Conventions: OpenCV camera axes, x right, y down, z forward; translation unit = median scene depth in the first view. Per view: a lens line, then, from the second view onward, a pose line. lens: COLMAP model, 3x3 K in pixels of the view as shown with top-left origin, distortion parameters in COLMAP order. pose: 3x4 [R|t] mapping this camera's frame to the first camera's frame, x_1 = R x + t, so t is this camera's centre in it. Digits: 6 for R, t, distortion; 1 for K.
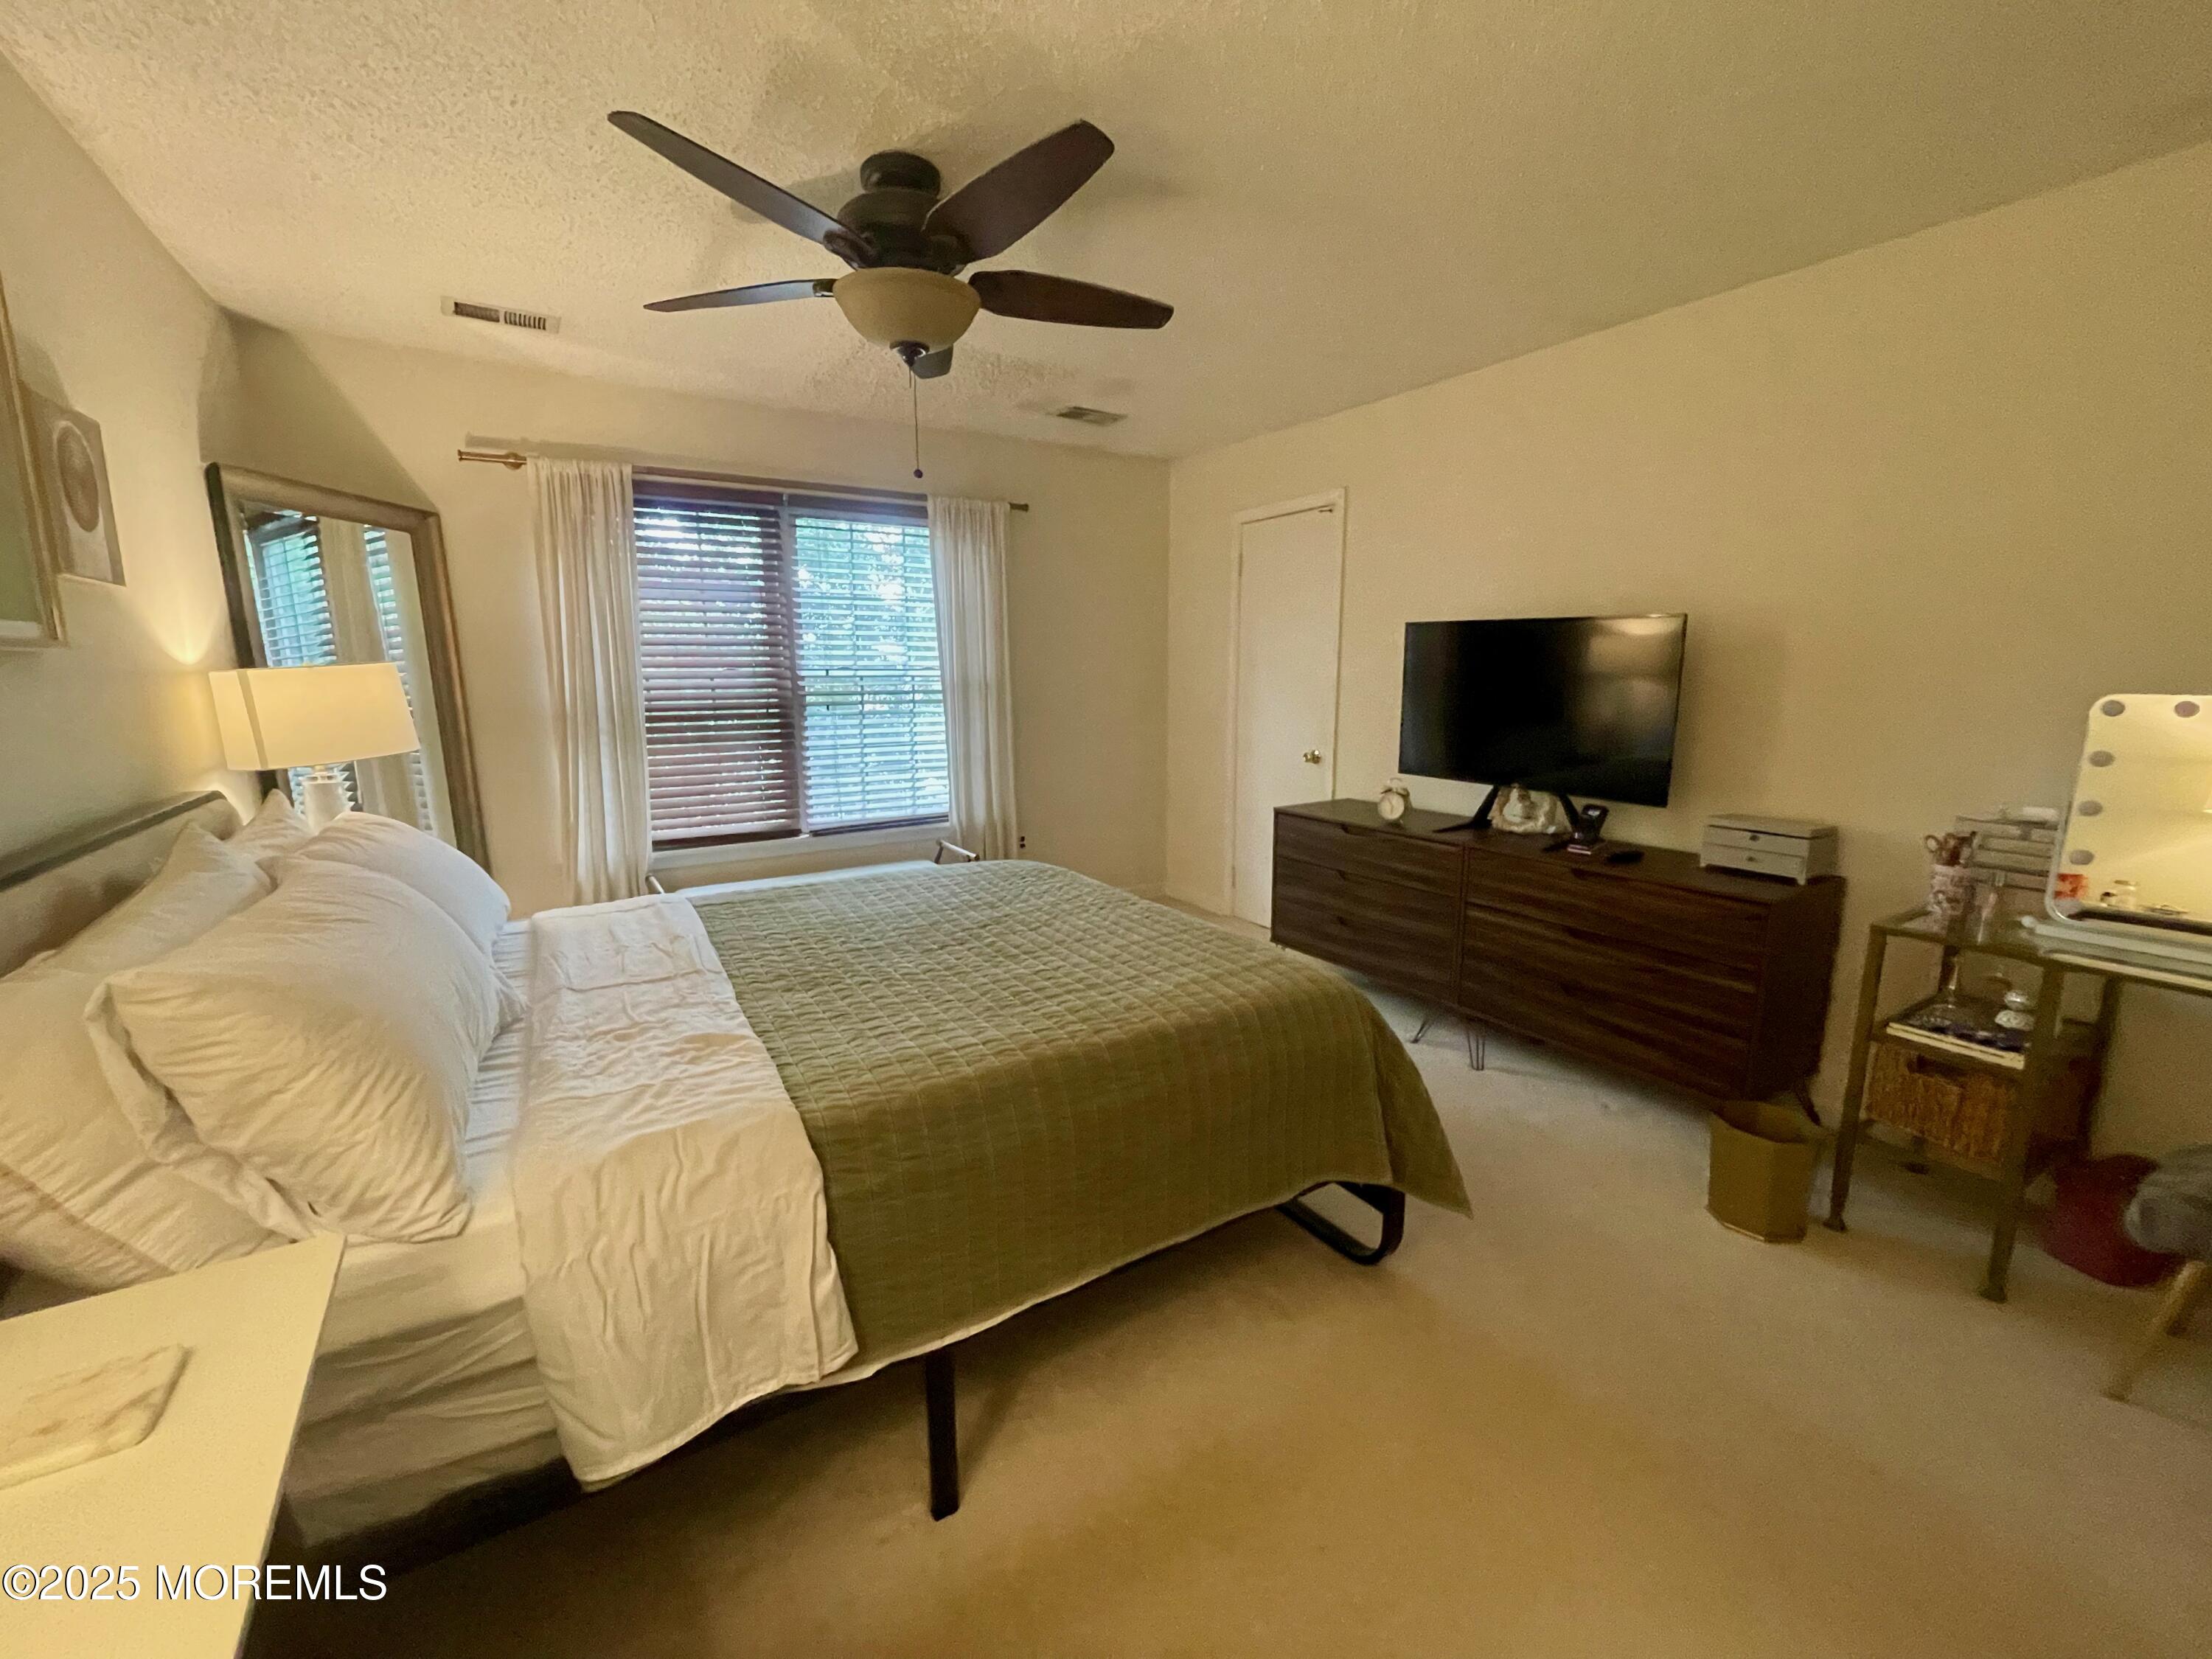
lens RADIAL K [[899.6, 0, 1106.0], [0, 899.6, 829.5], [0, 0, 1]] dist [-0.000560, -0.000343]
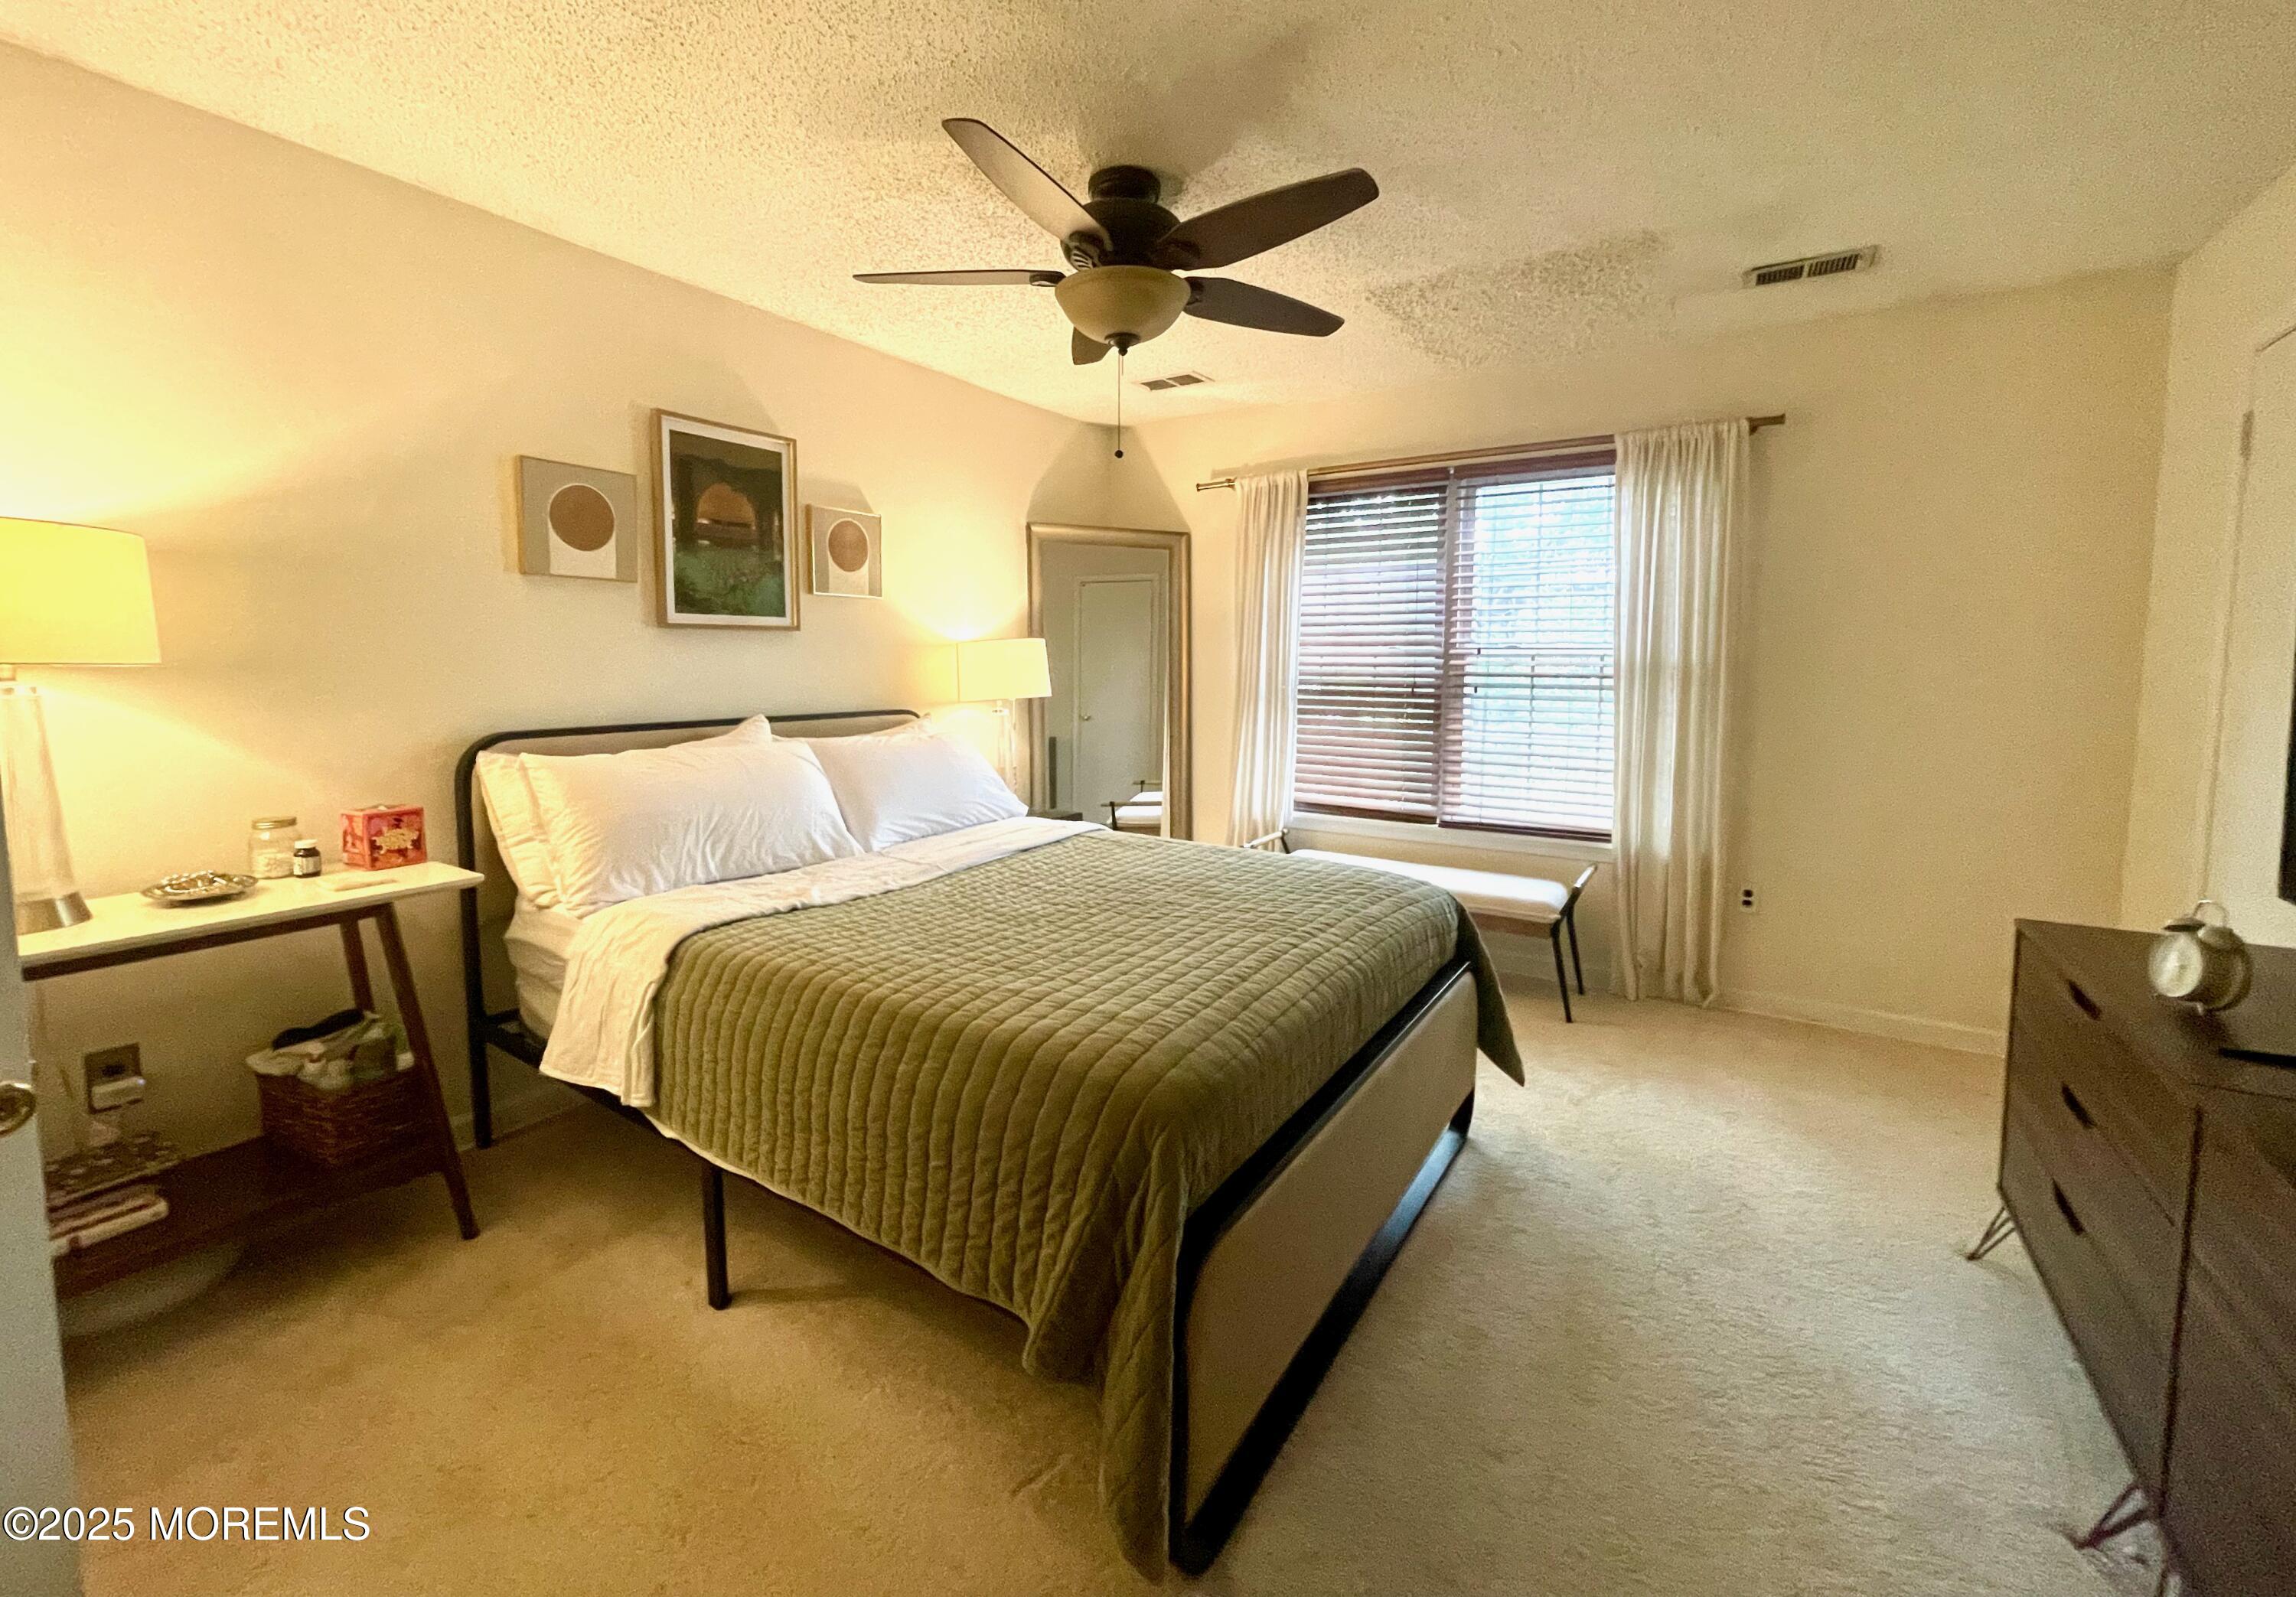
lens RADIAL K [[932.1, 0, 1144.4], [0, 932.1, 734.2], [0, 0, 1]] dist [-0.003652, 0.000207]
pose [[0.413798, 0.081293, -0.906732, 0.417471], [-0.170363, 0.985324, 0.010592, -0.045135], [0.894286, 0.150090, 0.421574, 0.319292]]
